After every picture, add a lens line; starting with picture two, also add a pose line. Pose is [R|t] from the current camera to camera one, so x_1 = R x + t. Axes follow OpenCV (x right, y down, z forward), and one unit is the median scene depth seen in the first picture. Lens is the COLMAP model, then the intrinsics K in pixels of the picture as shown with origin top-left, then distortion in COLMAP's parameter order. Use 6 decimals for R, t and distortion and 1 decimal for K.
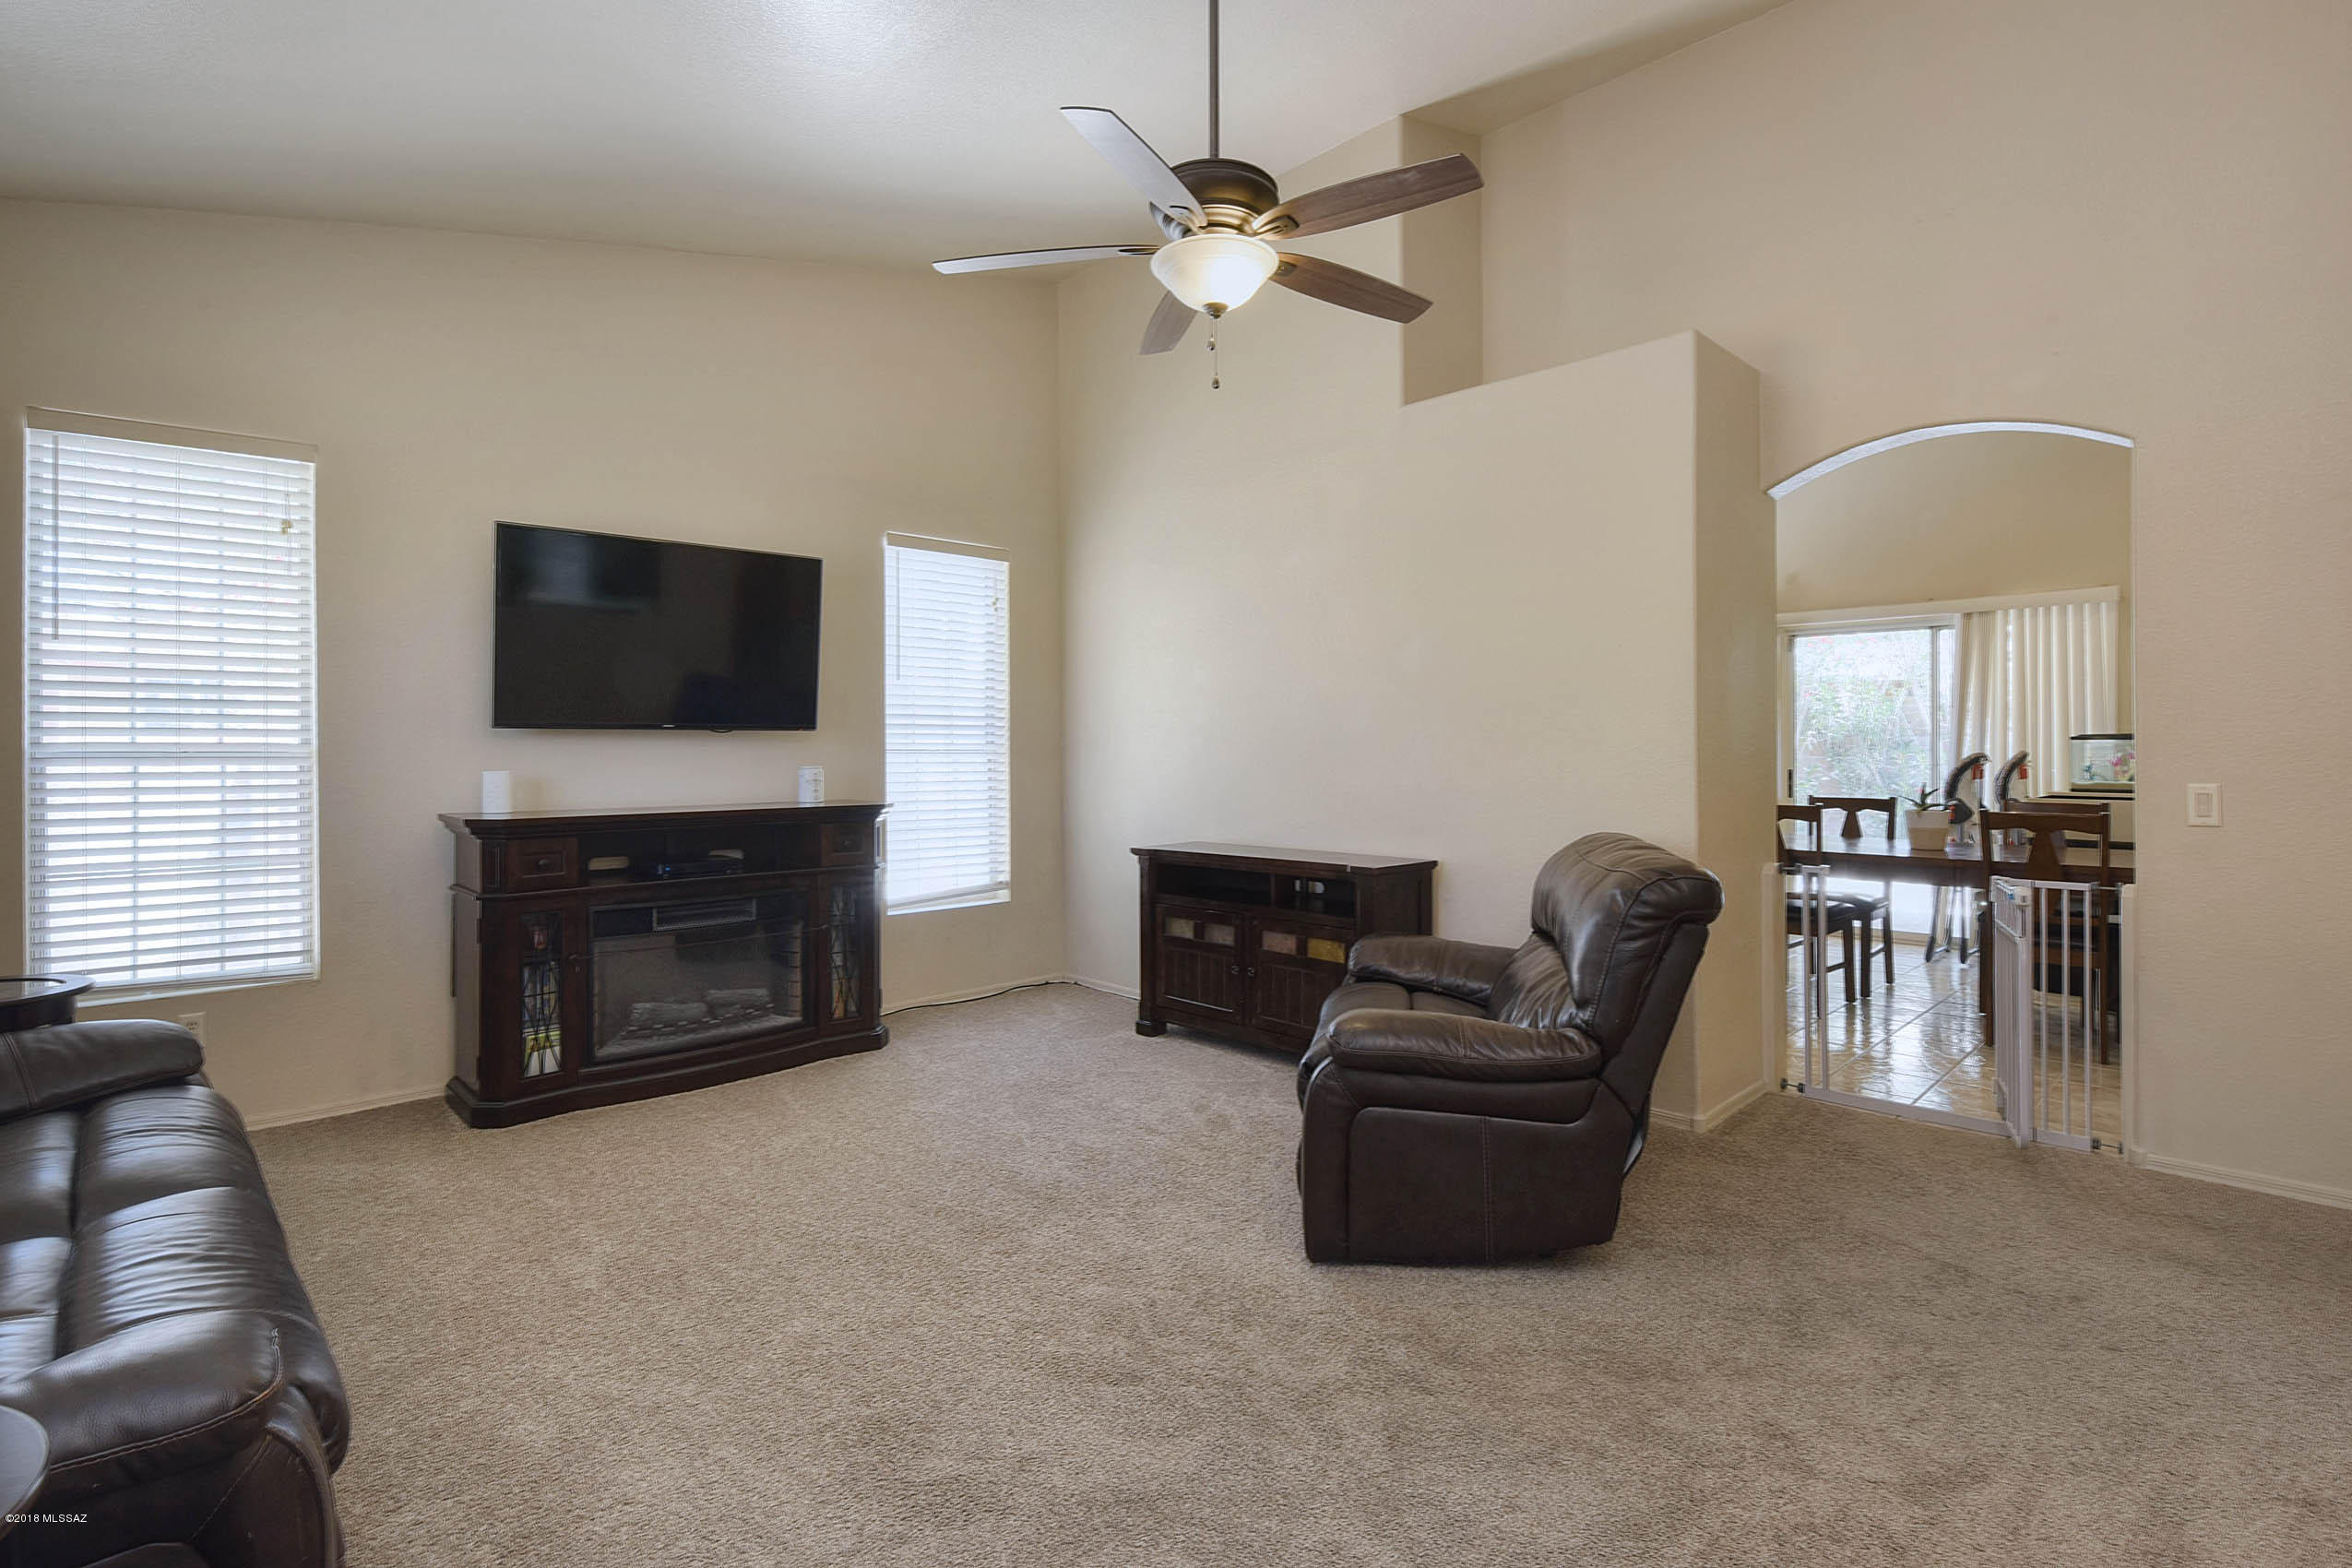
lens RADIAL K [[1106.1, 0, 1206.6], [0, 1106.1, 761.6], [0, 0, 1]] dist [-0.004603, -0.007059]
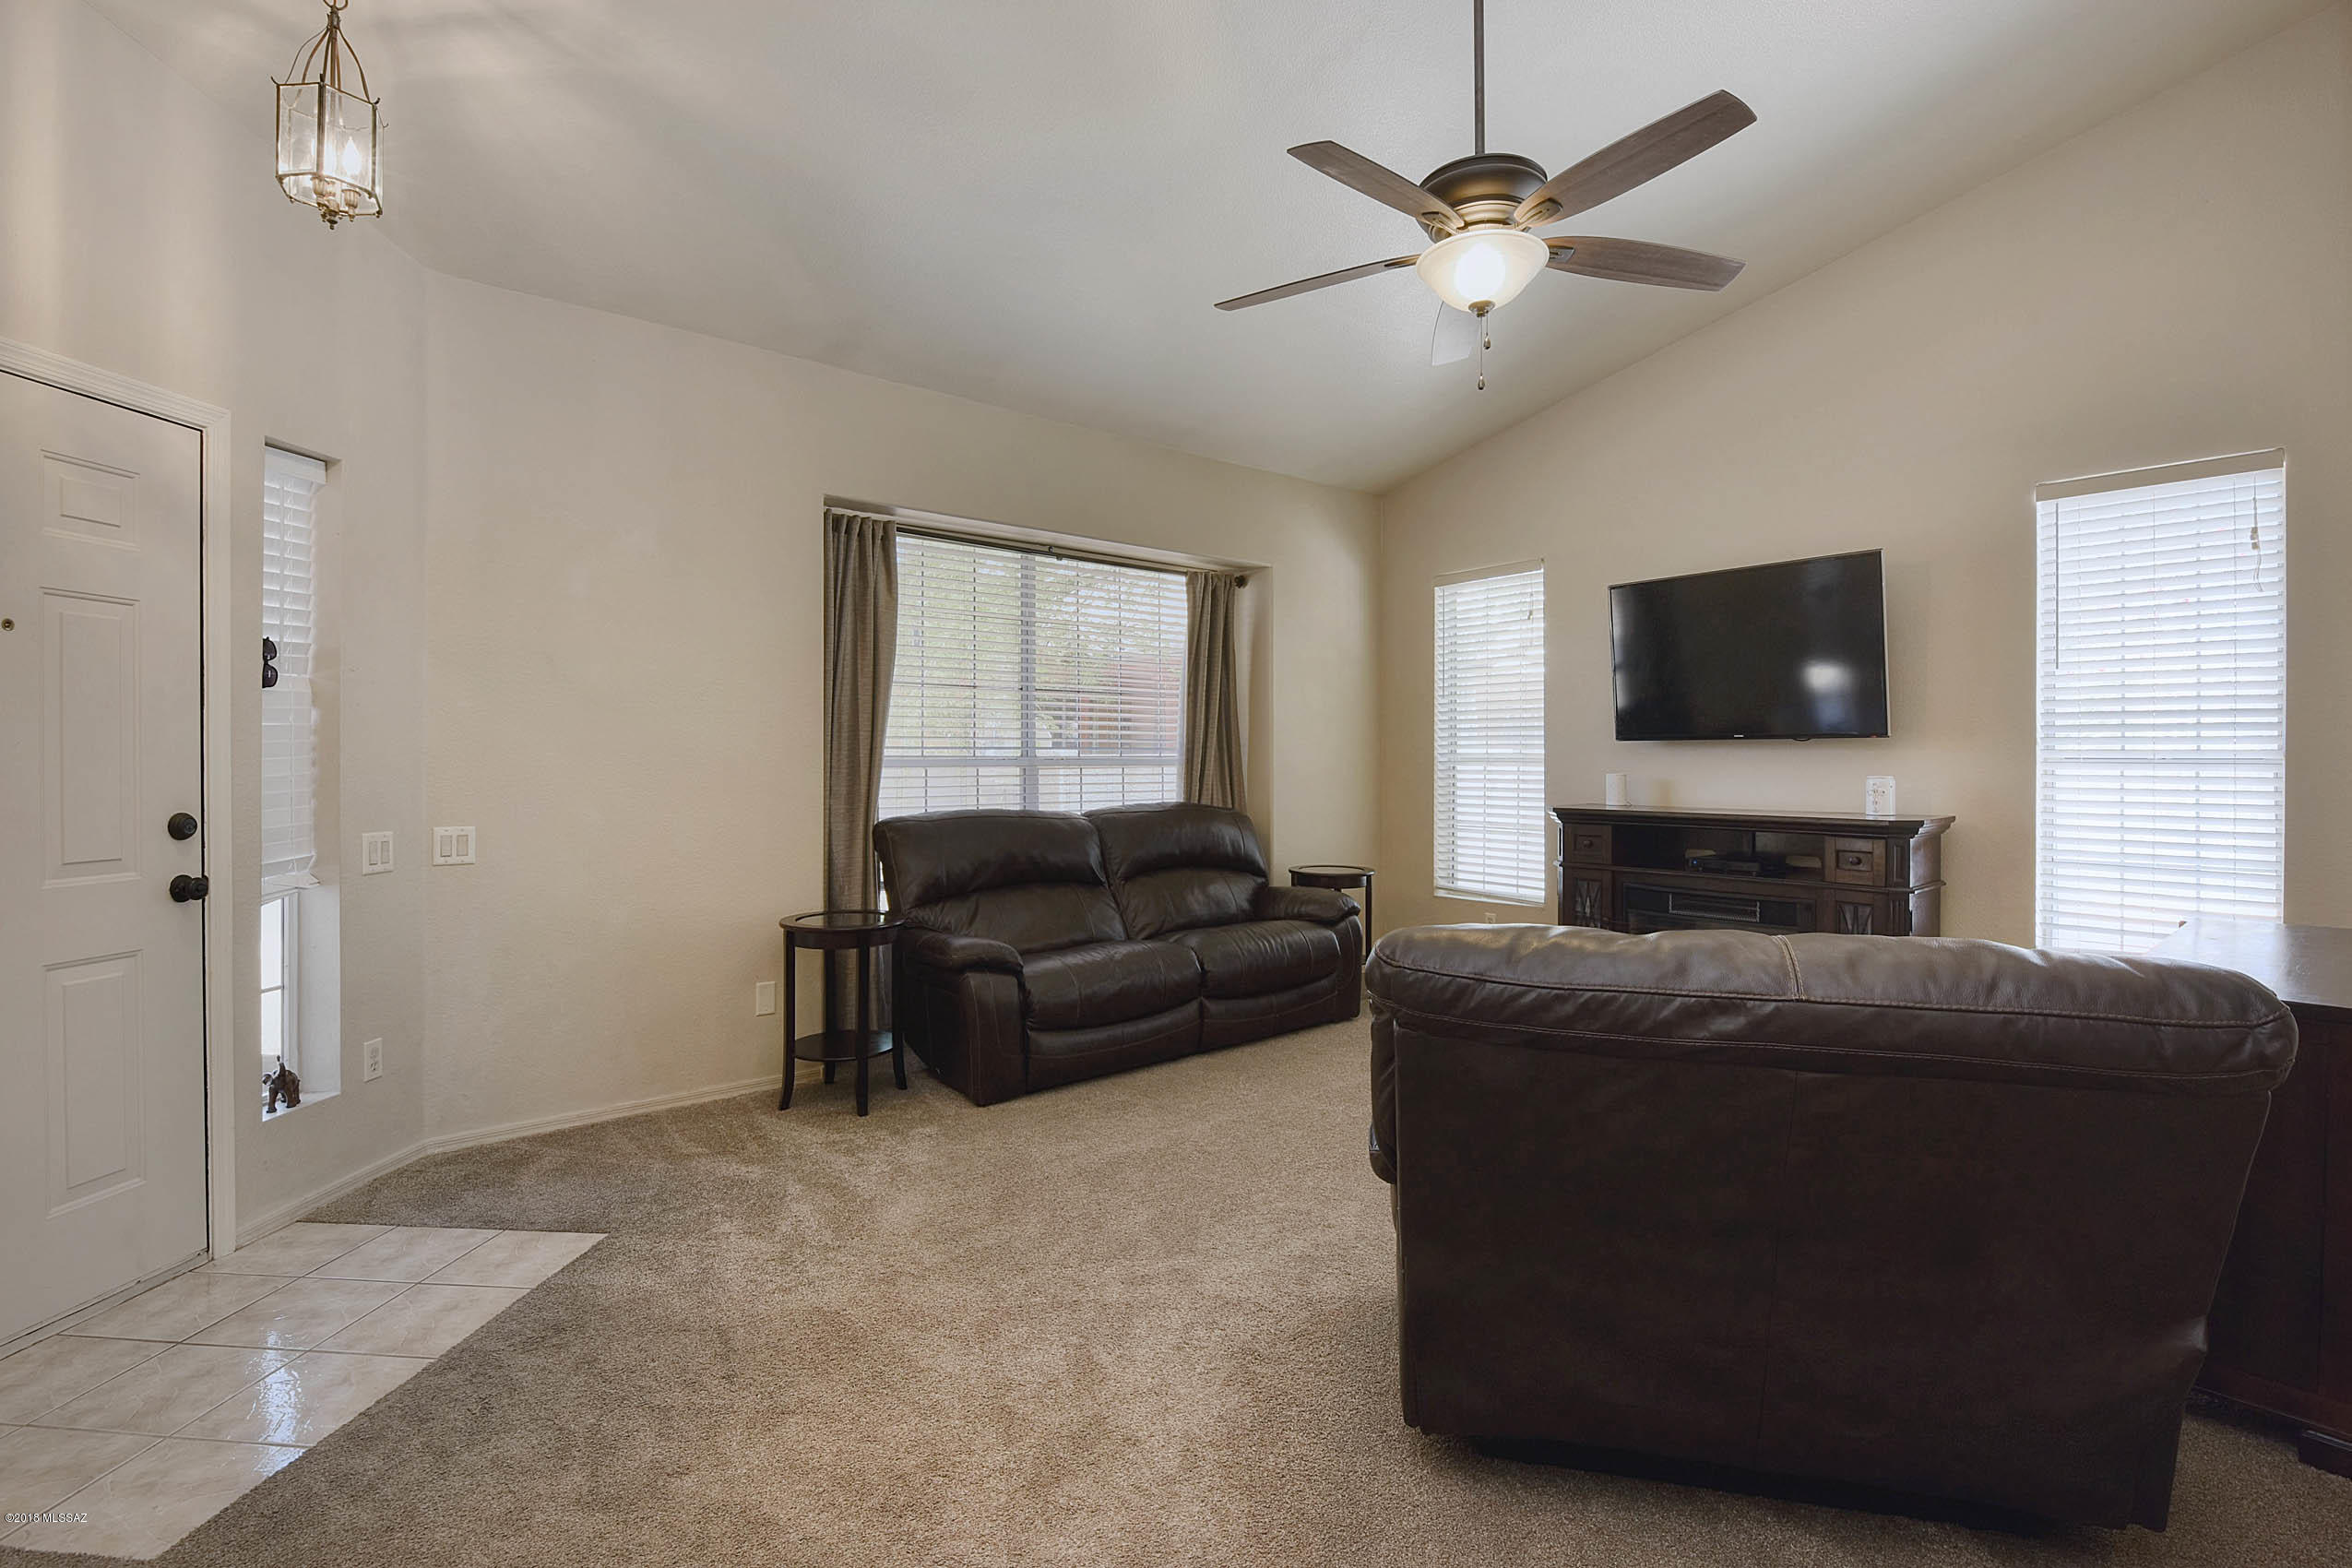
lens RADIAL K [[1106.1, 0, 1183.2], [0, 1106.1, 760.0], [0, 0, 1]] dist [-0.004603, -0.007059]
pose [[-0.080171, 0.005309, -0.996767, 0.651596], [-0.010781, 0.999923, 0.006193, -0.009238], [0.996723, 0.011242, -0.080108, 0.532367]]
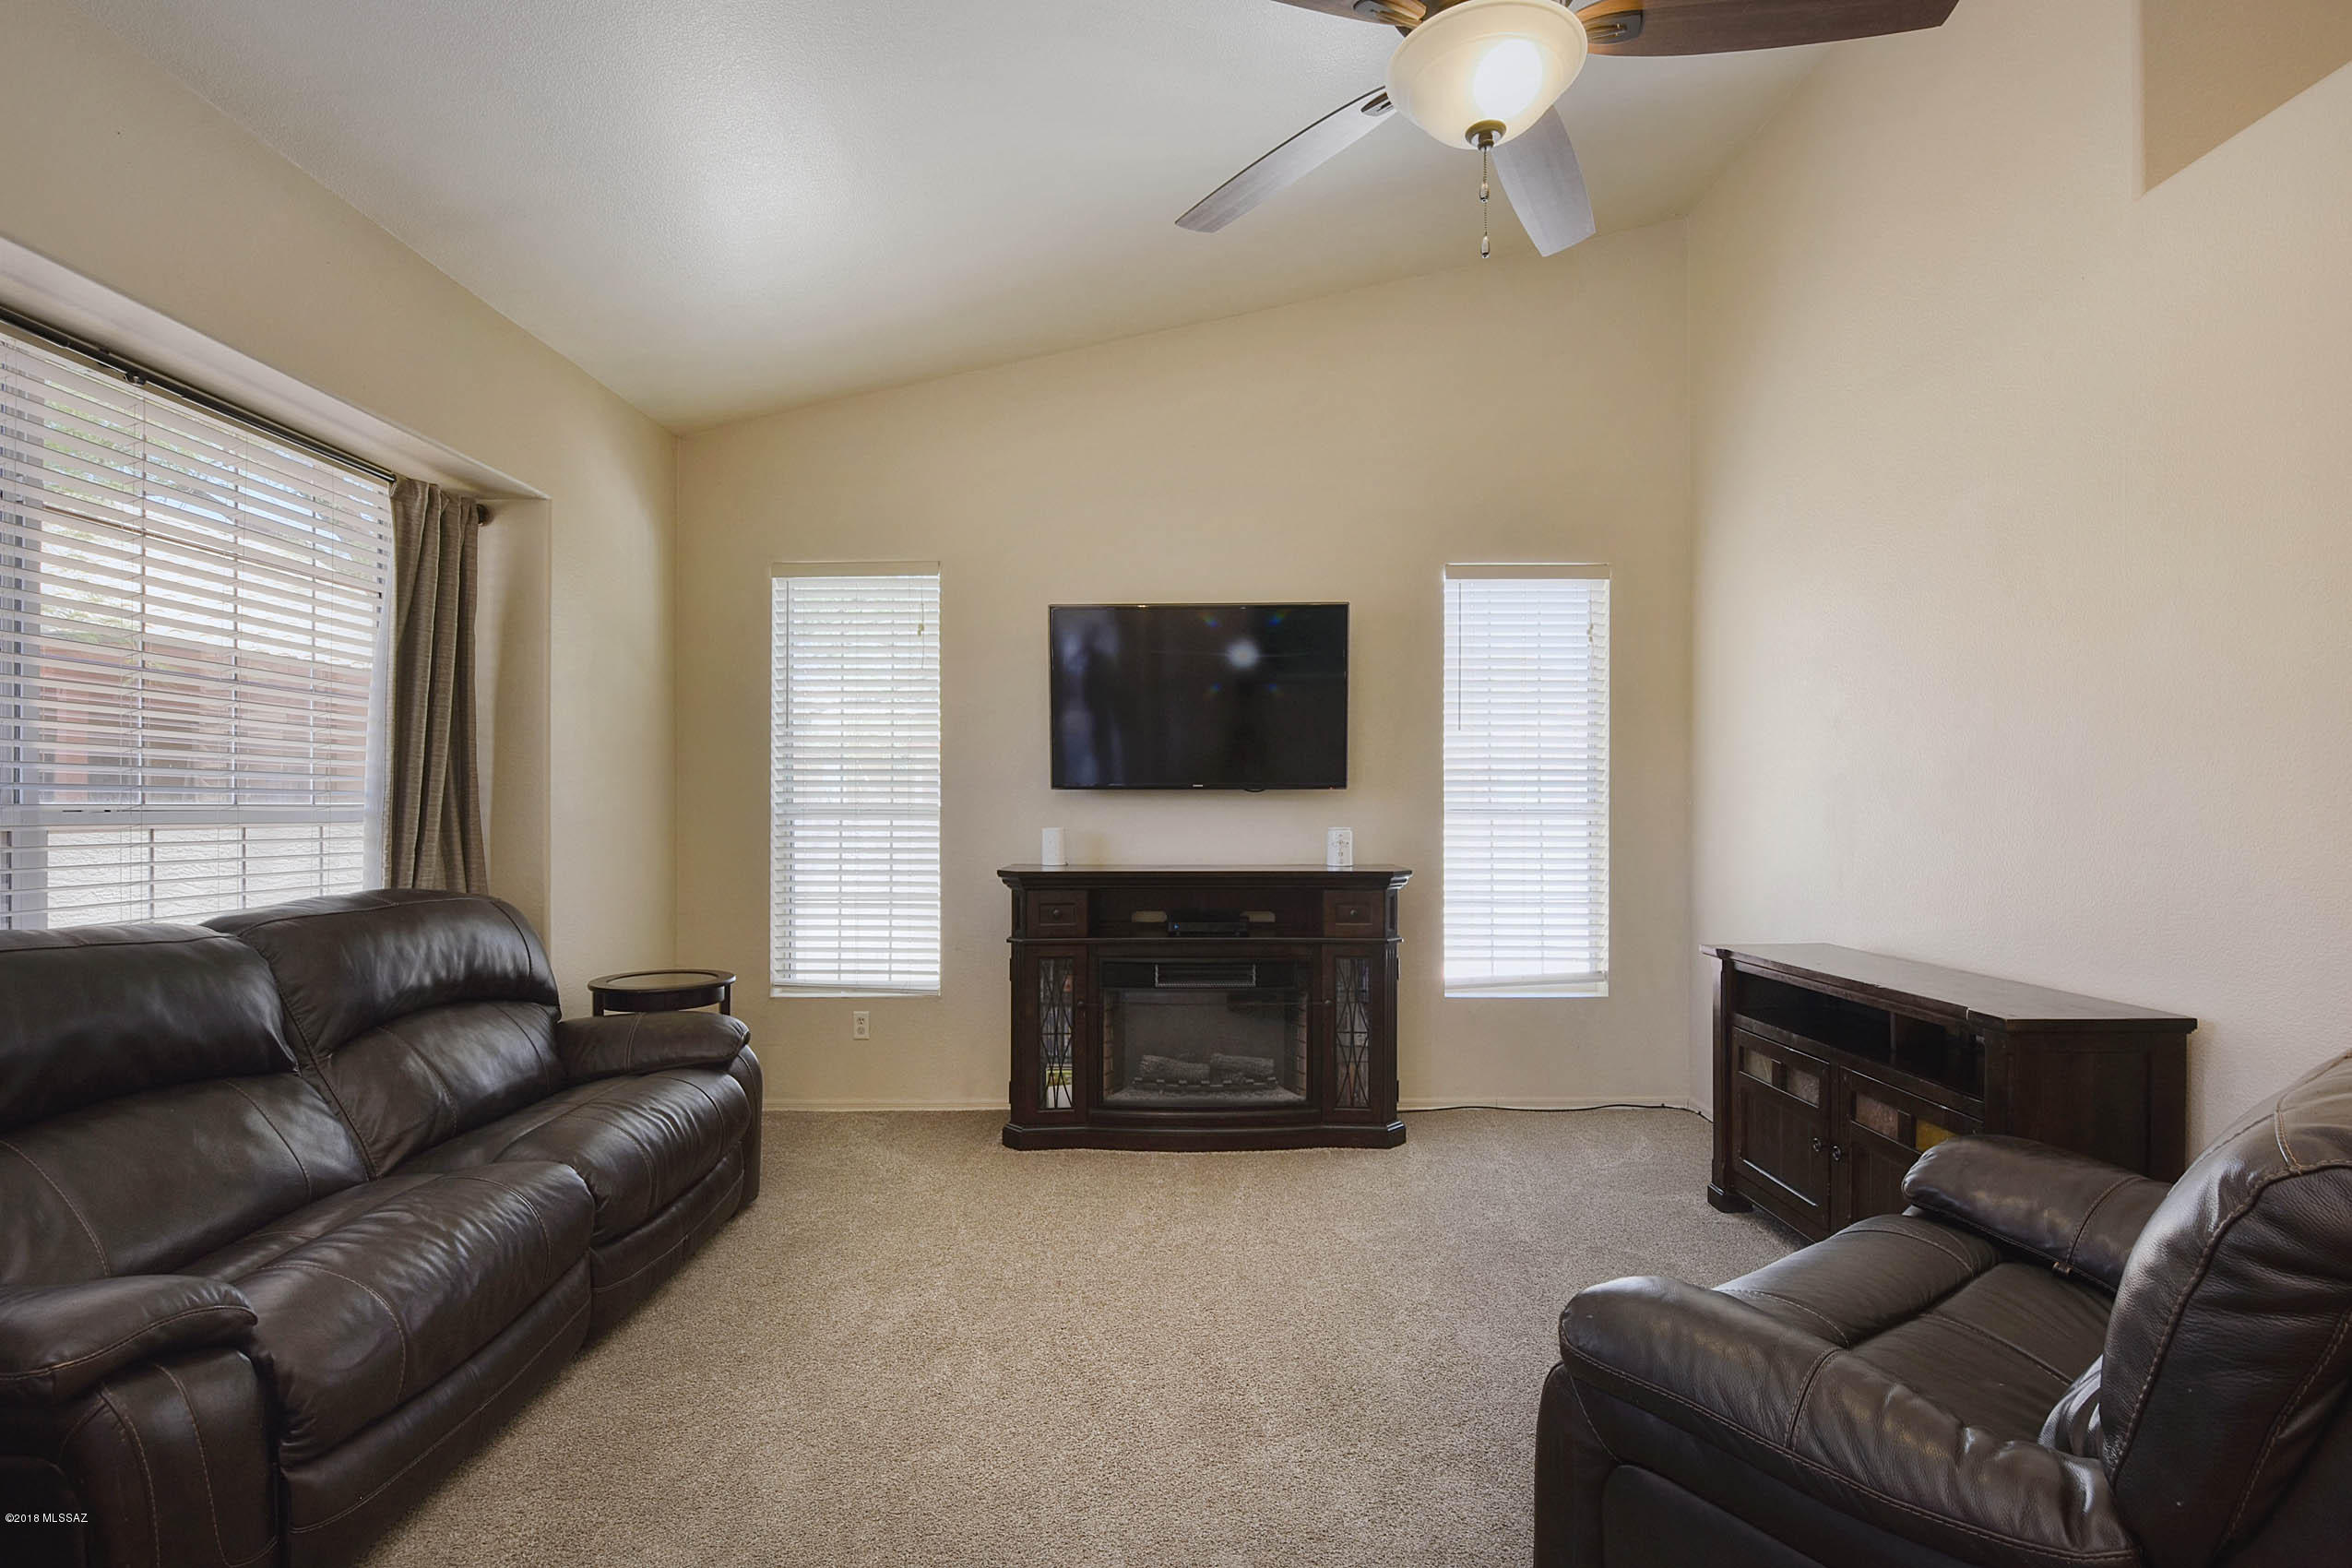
lens RADIAL K [[1106.1, 0, 1199.6], [0, 1106.1, 803.3], [0, 0, 1]] dist [-0.004603, -0.007059]
pose [[0.719862, -0.000997, -0.694116, 0.218842], [-0.010193, 0.999876, -0.012007, -0.004045], [0.694042, 0.015718, 0.719763, 0.267055]]
